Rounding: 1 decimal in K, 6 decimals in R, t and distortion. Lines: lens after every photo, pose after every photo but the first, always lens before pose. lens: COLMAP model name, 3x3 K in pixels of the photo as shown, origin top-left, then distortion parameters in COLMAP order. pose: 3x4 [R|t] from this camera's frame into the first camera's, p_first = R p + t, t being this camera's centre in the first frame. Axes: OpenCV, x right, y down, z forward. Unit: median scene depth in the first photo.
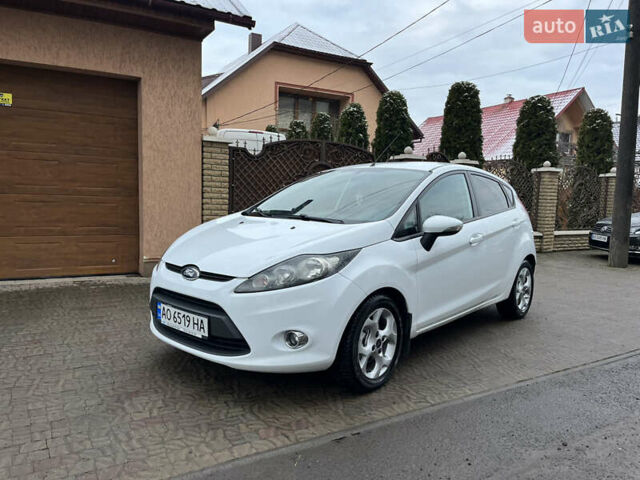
lens RADIAL K [[492.1, 0, 320.6], [0, 492.1, 239.6], [0, 0, 1]] dist [0.025575, -0.008229]
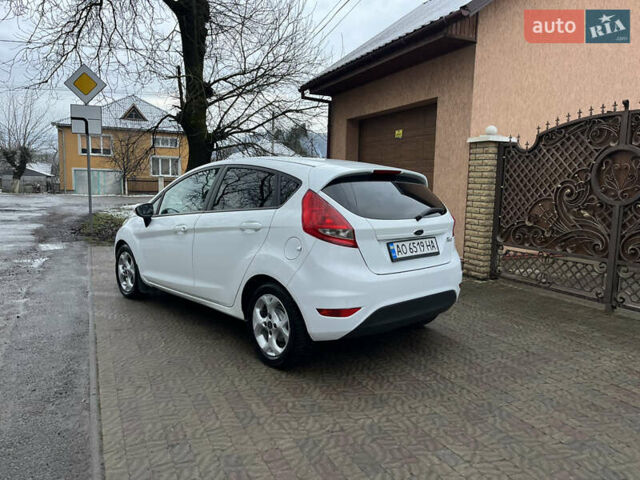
lens RADIAL K [[492.1, 0, 320.6], [0, 492.1, 239.6], [0, 0, 1]] dist [0.025575, -0.008229]
pose [[-0.122536, 0.082155, -0.989058, 0.788104], [-0.114090, 0.988795, 0.096268, -0.068256], [0.985885, 0.124638, -0.111790, 0.829528]]
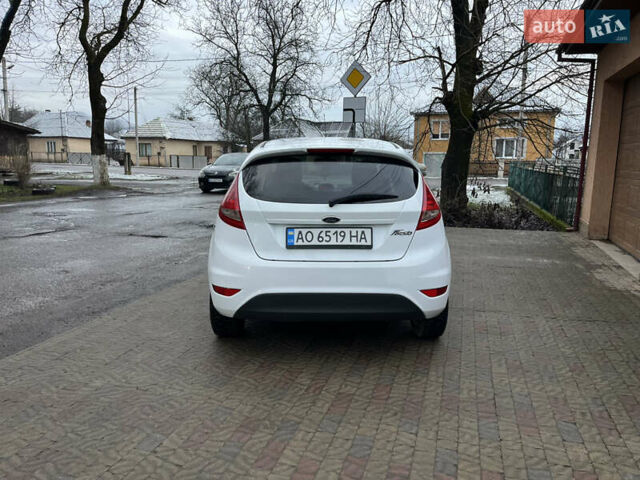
lens RADIAL K [[492.1, 0, 320.6], [0, 492.1, 239.6], [0, 0, 1]] dist [0.025575, -0.008229]
pose [[-0.766030, 0.067012, -0.639302, 0.560875], [-0.090052, 0.973556, 0.209951, -0.113965], [0.636466, 0.218399, -0.739738, 1.205387]]
